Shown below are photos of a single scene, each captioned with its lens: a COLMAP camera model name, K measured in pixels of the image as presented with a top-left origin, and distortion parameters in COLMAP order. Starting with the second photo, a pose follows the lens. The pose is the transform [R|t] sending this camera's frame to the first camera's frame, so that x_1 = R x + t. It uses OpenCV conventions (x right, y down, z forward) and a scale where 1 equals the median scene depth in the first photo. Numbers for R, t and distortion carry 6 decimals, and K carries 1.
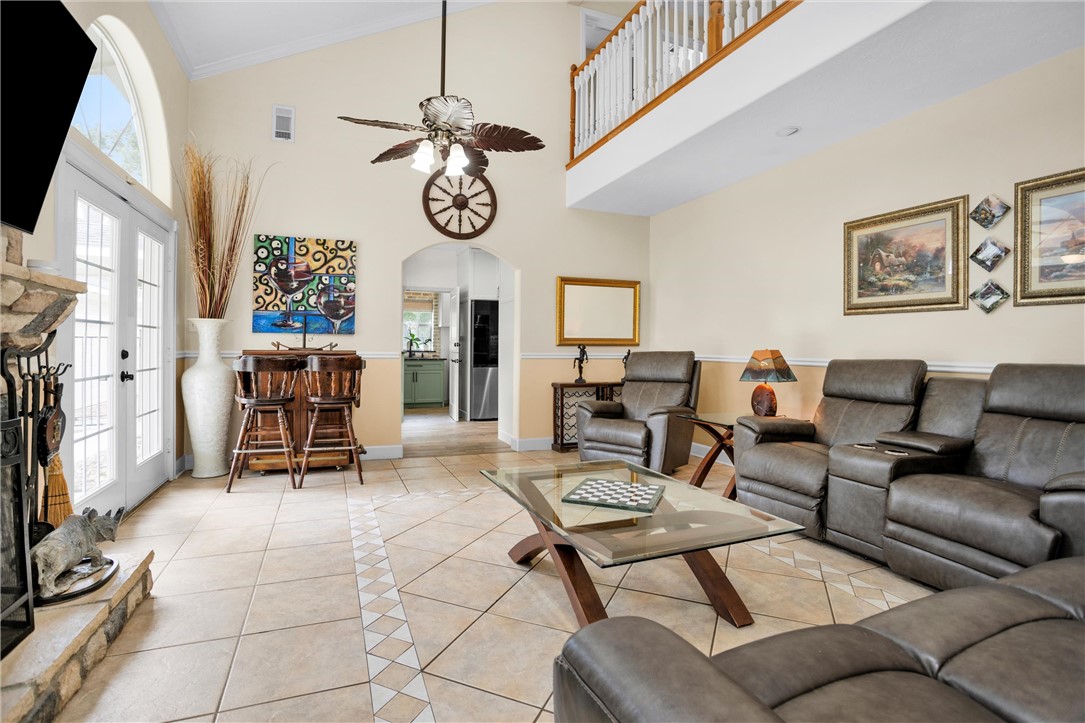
lens RADIAL K [[526.4, 0, 546.7], [0, 526.4, 345.3], [0, 0, 1]] dist [-0.055549, 0.027390]
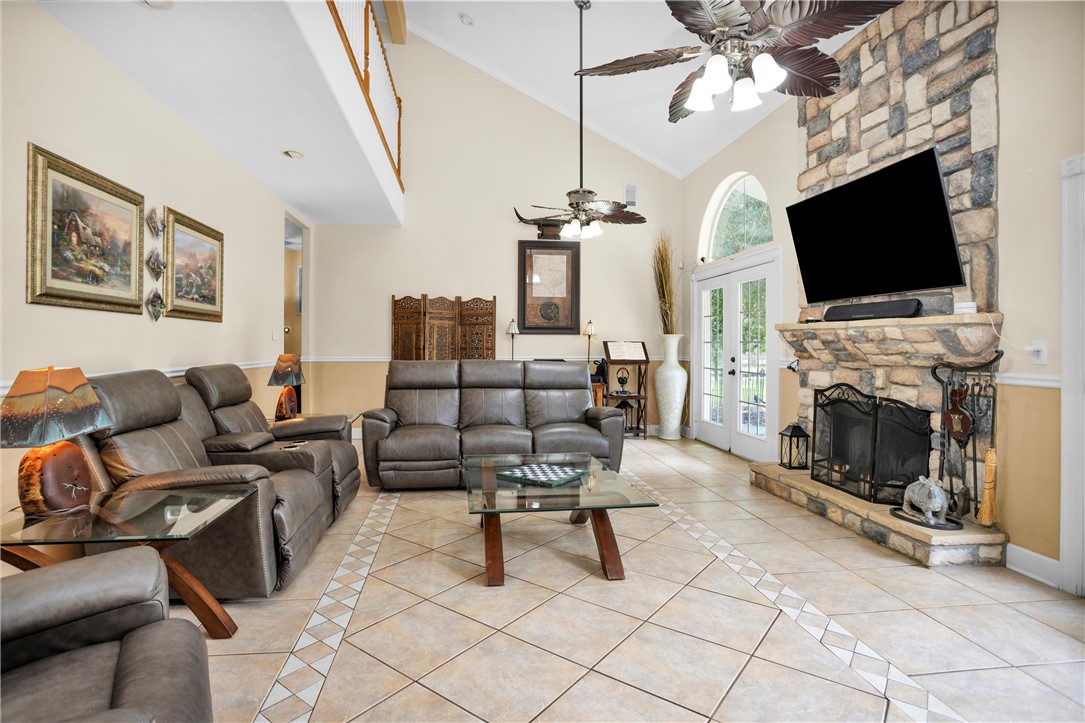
lens RADIAL K [[526.4, 0, 546.7], [0, 526.4, 345.3], [0, 0, 1]] dist [-0.055549, 0.027390]
pose [[-0.966431, -0.007040, 0.256828, -0.132947], [-0.007823, 0.999967, -0.002028, -0.014782], [-0.256806, -0.003969, -0.966455, 1.464199]]
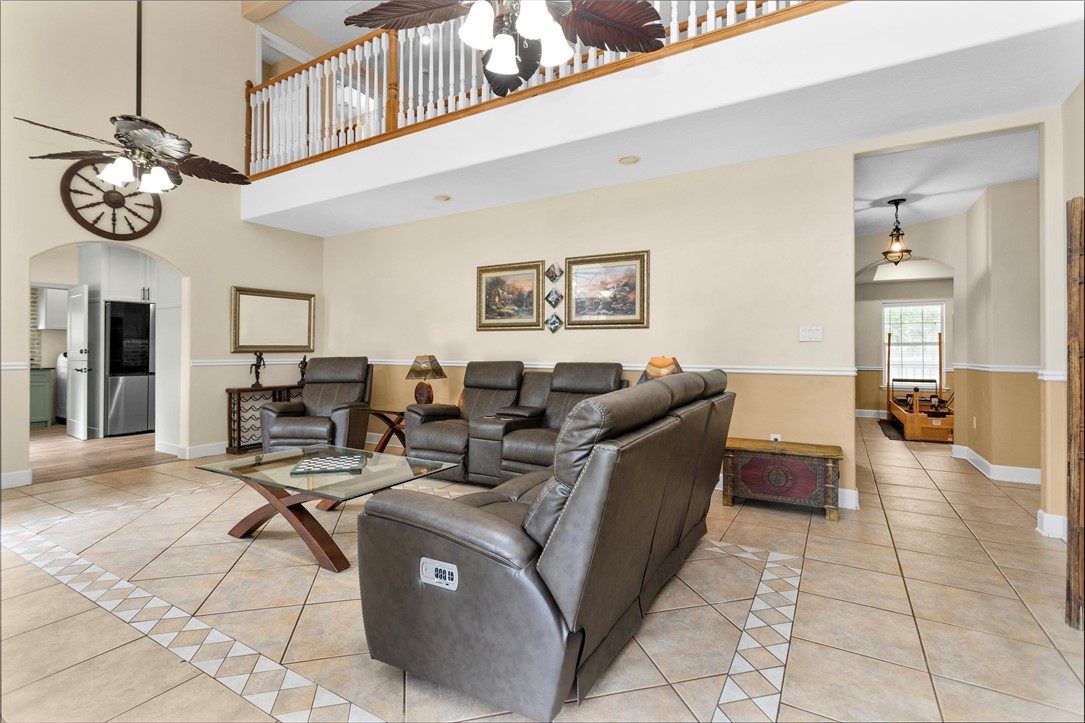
lens RADIAL K [[526.4, 0, 546.7], [0, 526.4, 345.3], [0, 0, 1]] dist [-0.055549, 0.027390]
pose [[0.791211, -0.002969, 0.611536, -0.174032], [0.003561, 0.999994, 0.000248, -0.017957], [-0.611533, 0.001982, 0.791217, -0.288532]]
